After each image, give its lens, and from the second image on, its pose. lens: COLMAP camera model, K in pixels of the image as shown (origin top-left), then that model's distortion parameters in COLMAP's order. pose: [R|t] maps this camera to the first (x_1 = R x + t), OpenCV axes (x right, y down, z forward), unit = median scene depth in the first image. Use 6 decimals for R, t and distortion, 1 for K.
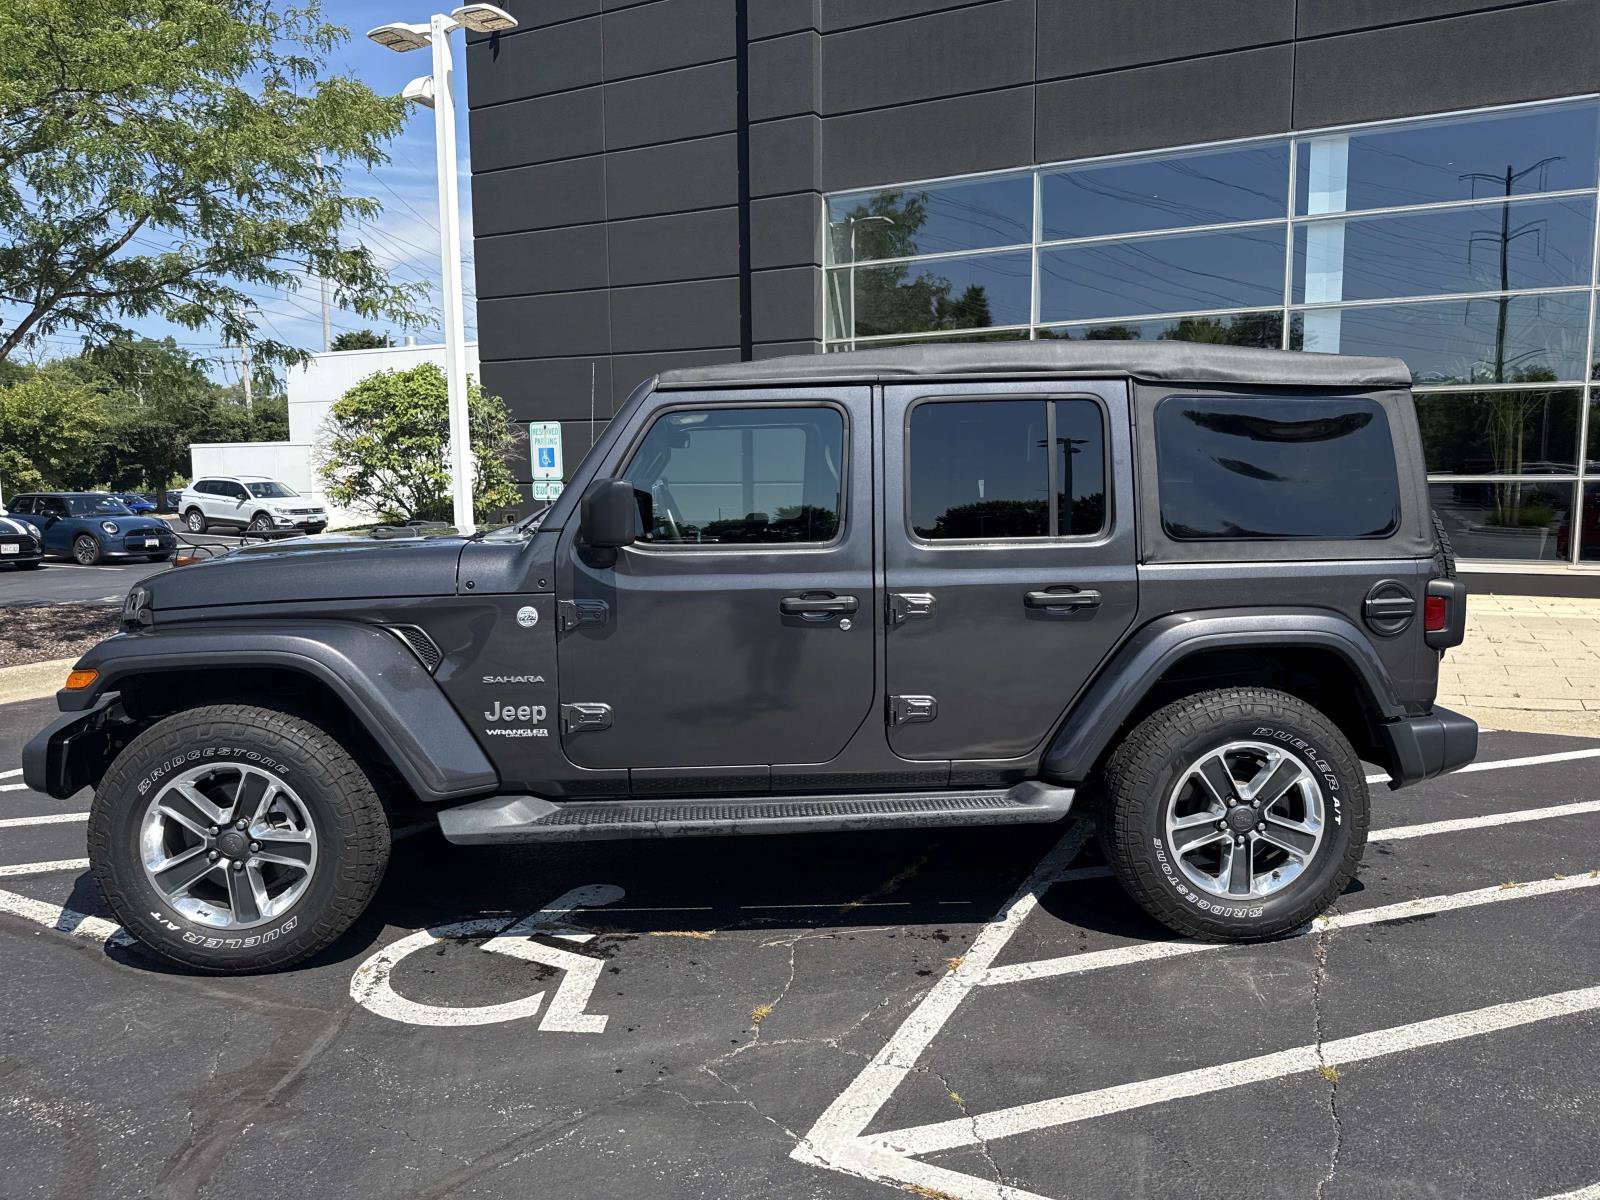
lens RADIAL K [[1127.5, 0, 818.7], [0, 1127.5, 601.9], [0, 0, 1]] dist [0.055391, -0.097173]
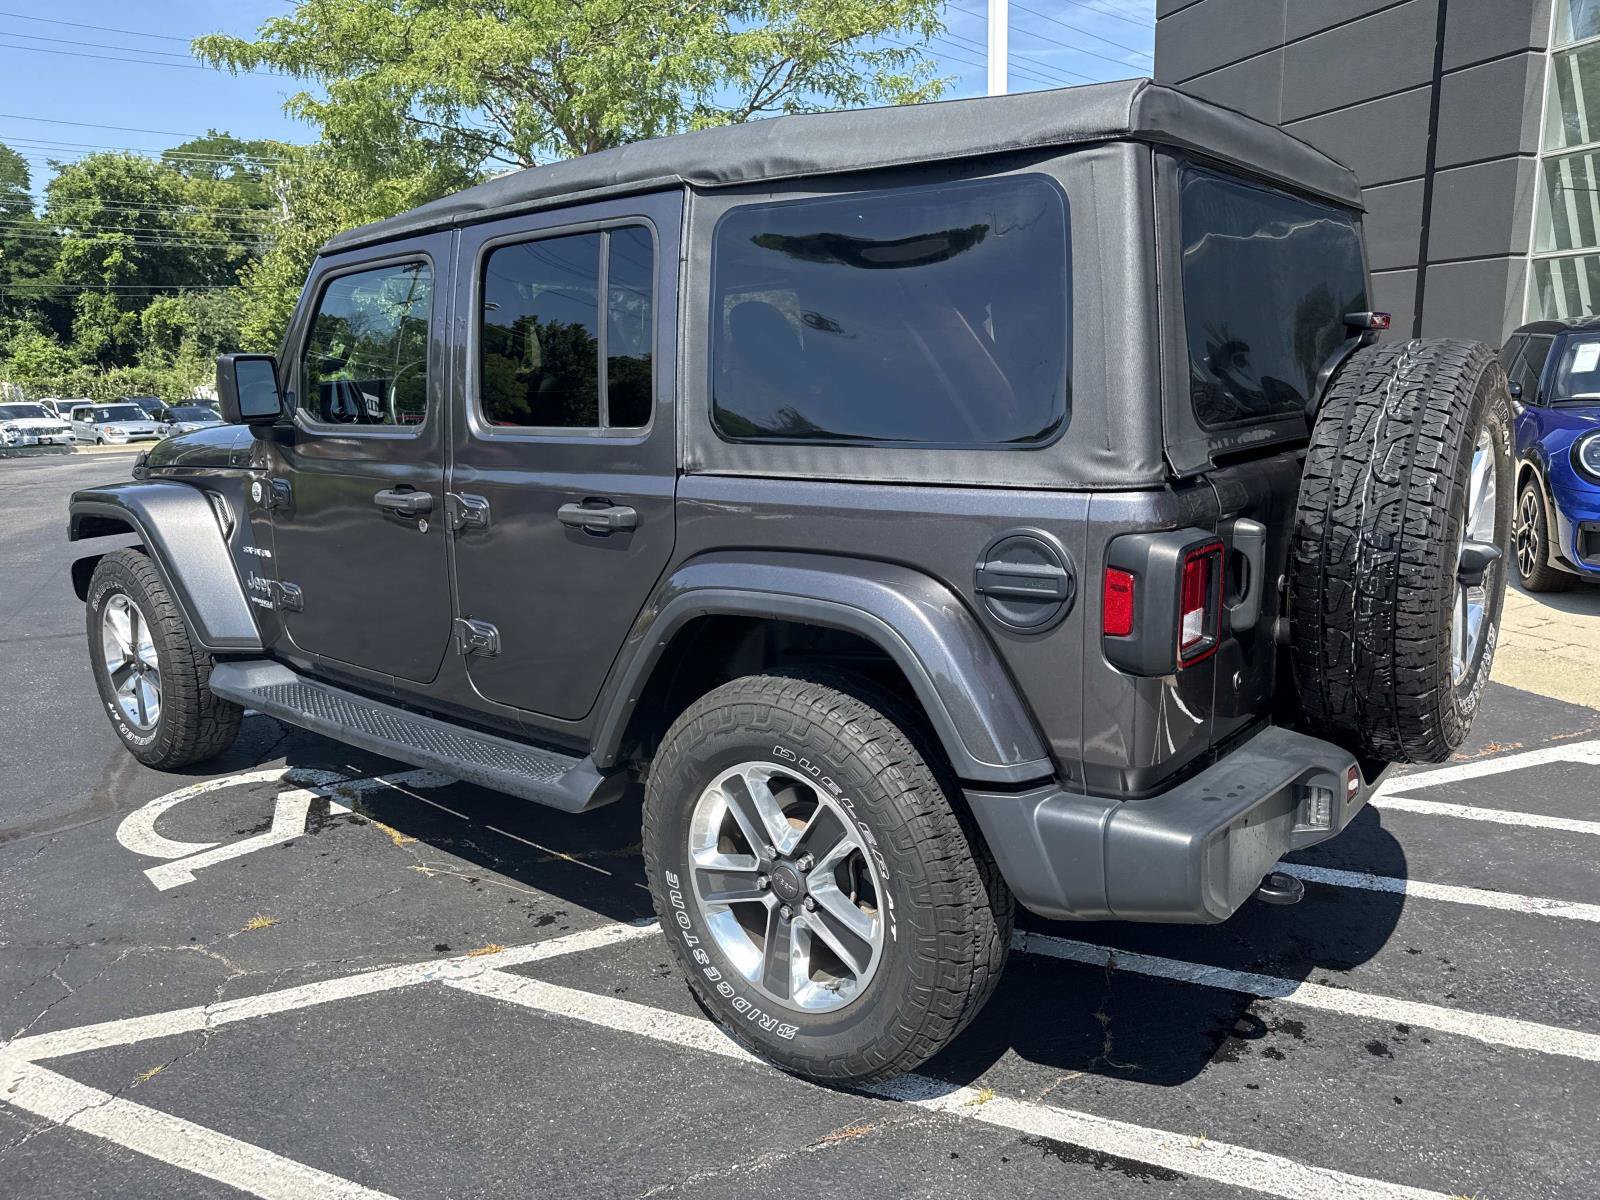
lens RADIAL K [[1127.5, 0, 818.7], [0, 1127.5, 601.9], [0, 0, 1]] dist [0.055391, -0.097173]
pose [[0.737636, 0.126665, -0.663212, 0.797674], [-0.064930, 0.991001, 0.117052, -0.041580], [0.672070, -0.043280, 0.739222, 0.556083]]
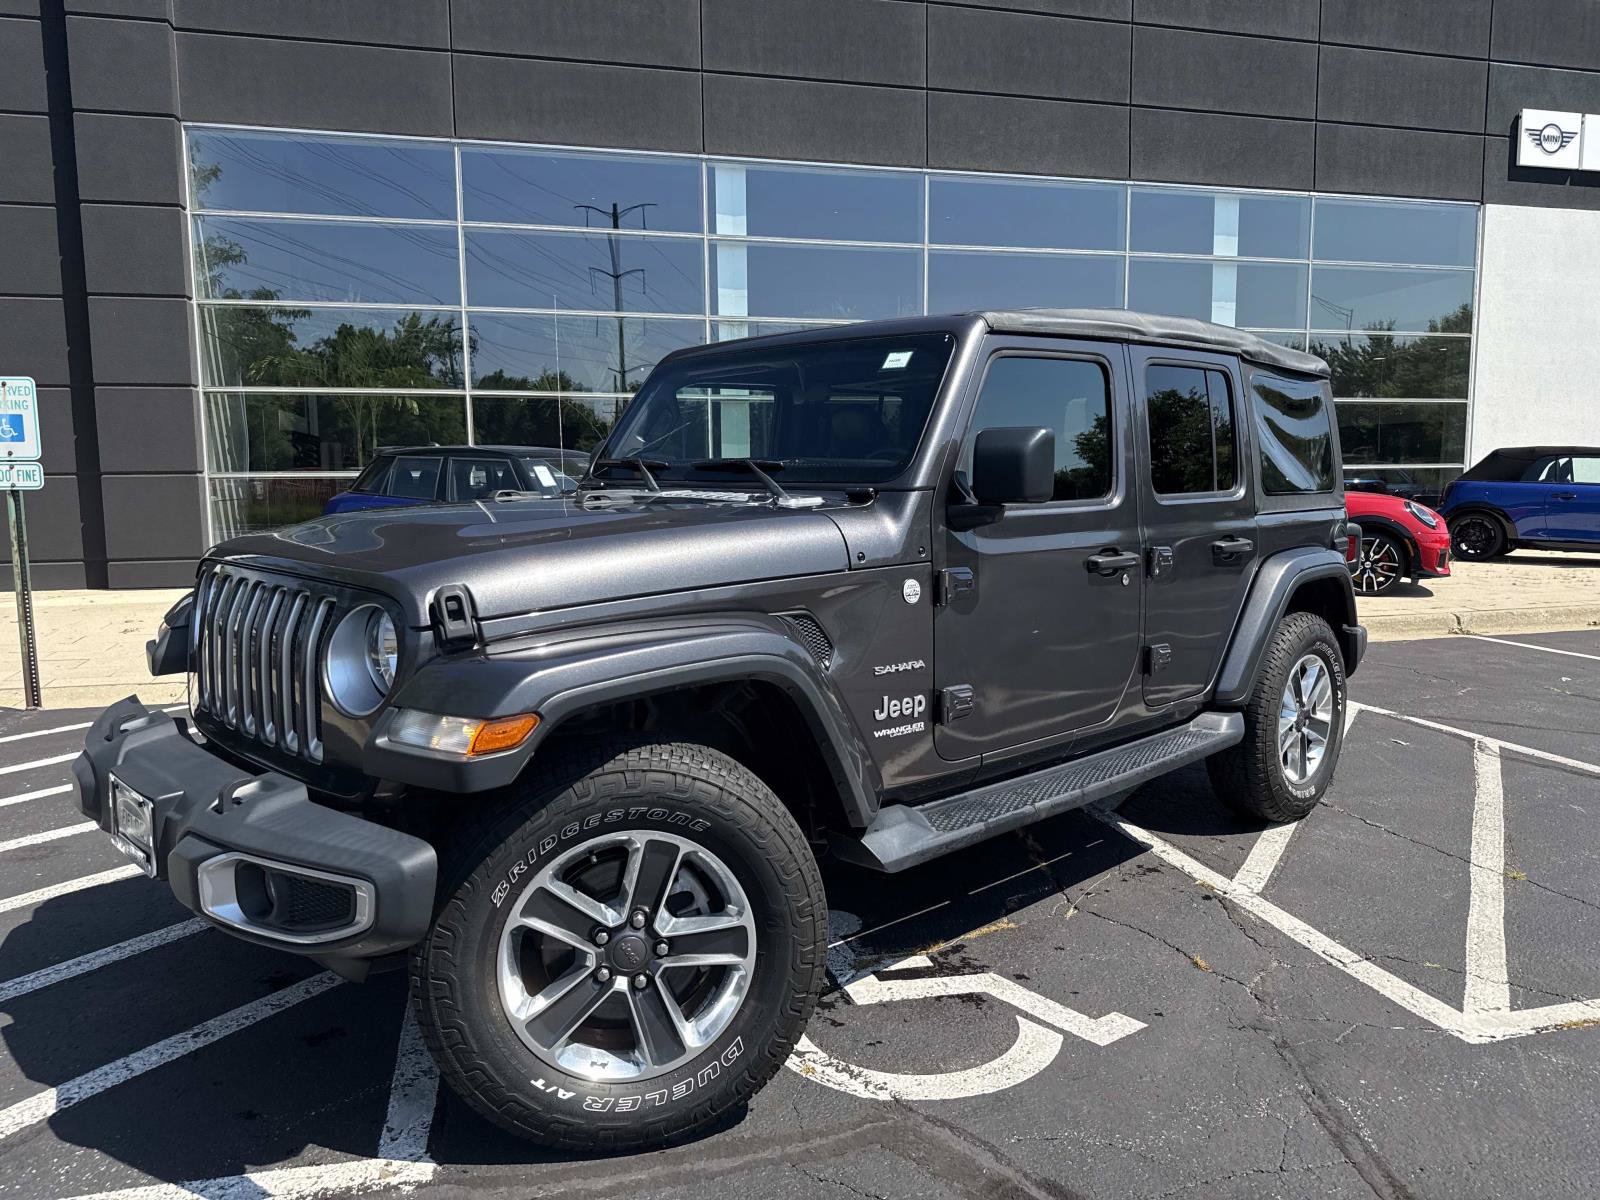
lens RADIAL K [[1123.2, 0, 809.1], [0, 1123.2, 596.6], [0, 0, 1]] dist [0.041395, -0.049496]
pose [[0.763597, -0.066815, 0.642227, -0.834540], [0.071947, 0.997242, 0.018206, -0.003425], [-0.641672, 0.032304, 0.766299, 0.397345]]
